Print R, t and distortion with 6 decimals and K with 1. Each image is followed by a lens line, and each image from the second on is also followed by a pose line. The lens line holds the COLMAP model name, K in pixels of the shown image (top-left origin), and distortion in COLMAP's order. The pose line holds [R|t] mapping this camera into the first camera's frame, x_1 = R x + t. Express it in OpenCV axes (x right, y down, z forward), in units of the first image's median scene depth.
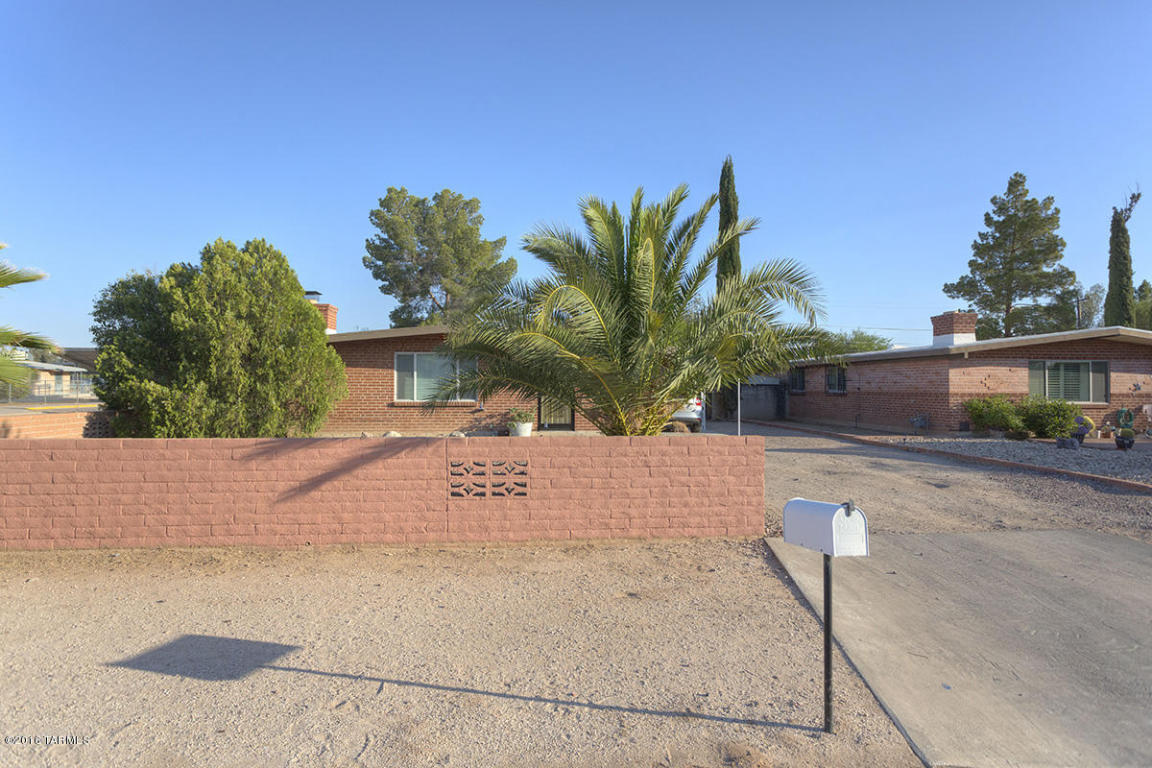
lens RADIAL K [[628.4, 0, 576.0], [0, 628.4, 384.0], [0, 0, 1]] dist [-0.007197, -0.000634]
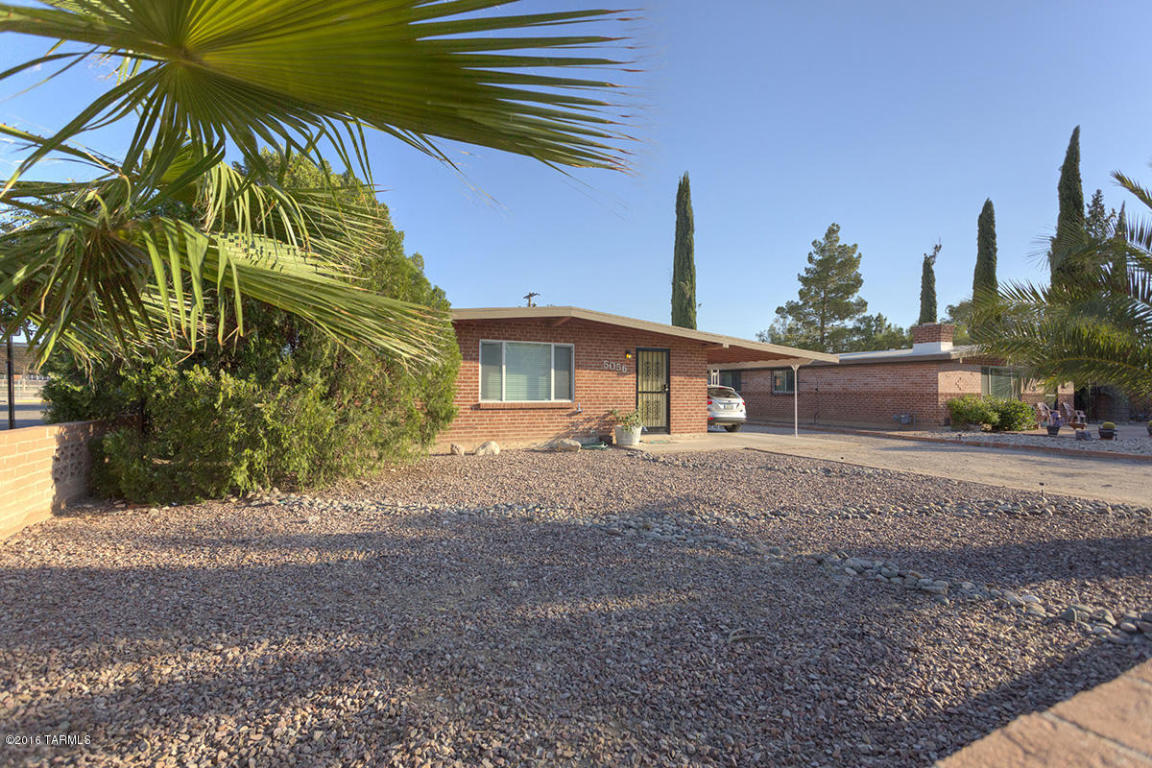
lens RADIAL K [[539.2, 0, 571.7], [0, 539.2, 382.2], [0, 0, 1]] dist [0.003242, 0.001086]
pose [[0.936883, 0.008517, 0.349539, -0.376158], [-0.005210, 0.999932, -0.010399, 0.008006], [-0.349604, 0.007922, 0.936864, 0.303023]]
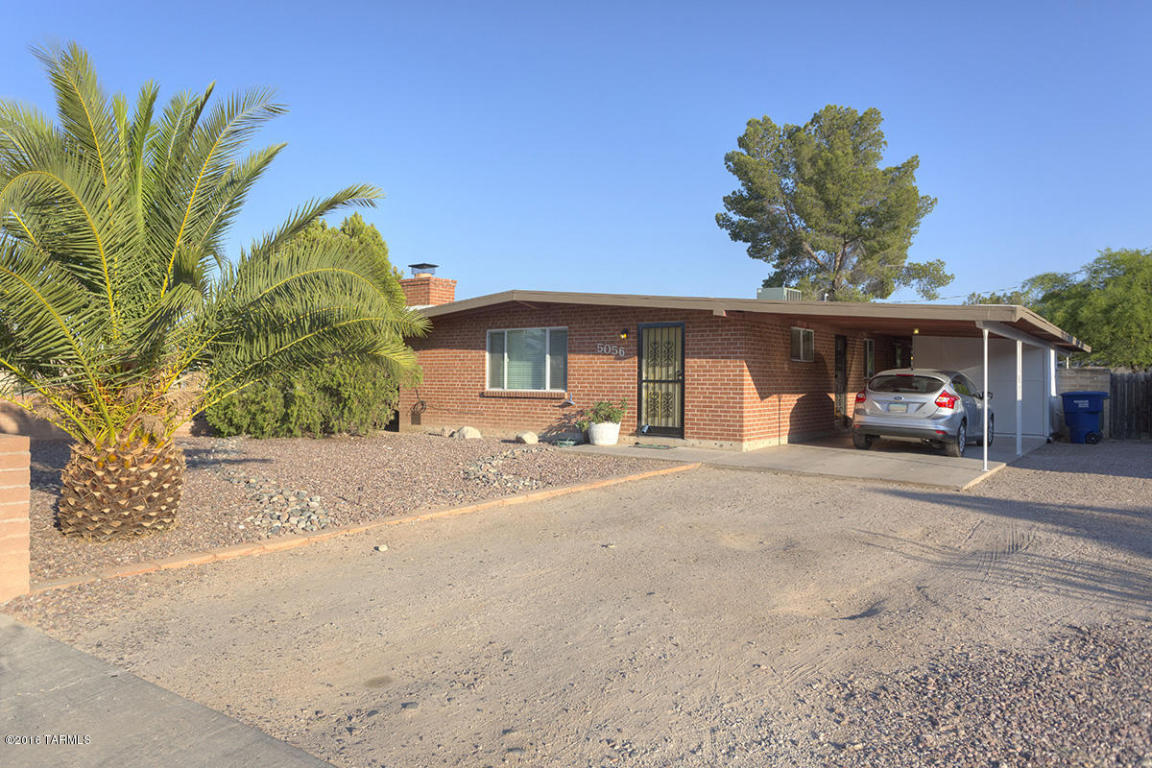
lens RADIAL K [[788.0, 0, 576.0], [0, 788.0, 384.0], [0, 0, 1]] dist [0.002258, 0.000059]
pose [[0.753099, 0.007613, -0.657863, 0.422566], [-0.001666, 0.999952, 0.009663, 0.008588], [0.657905, -0.006181, 0.753076, 0.282223]]
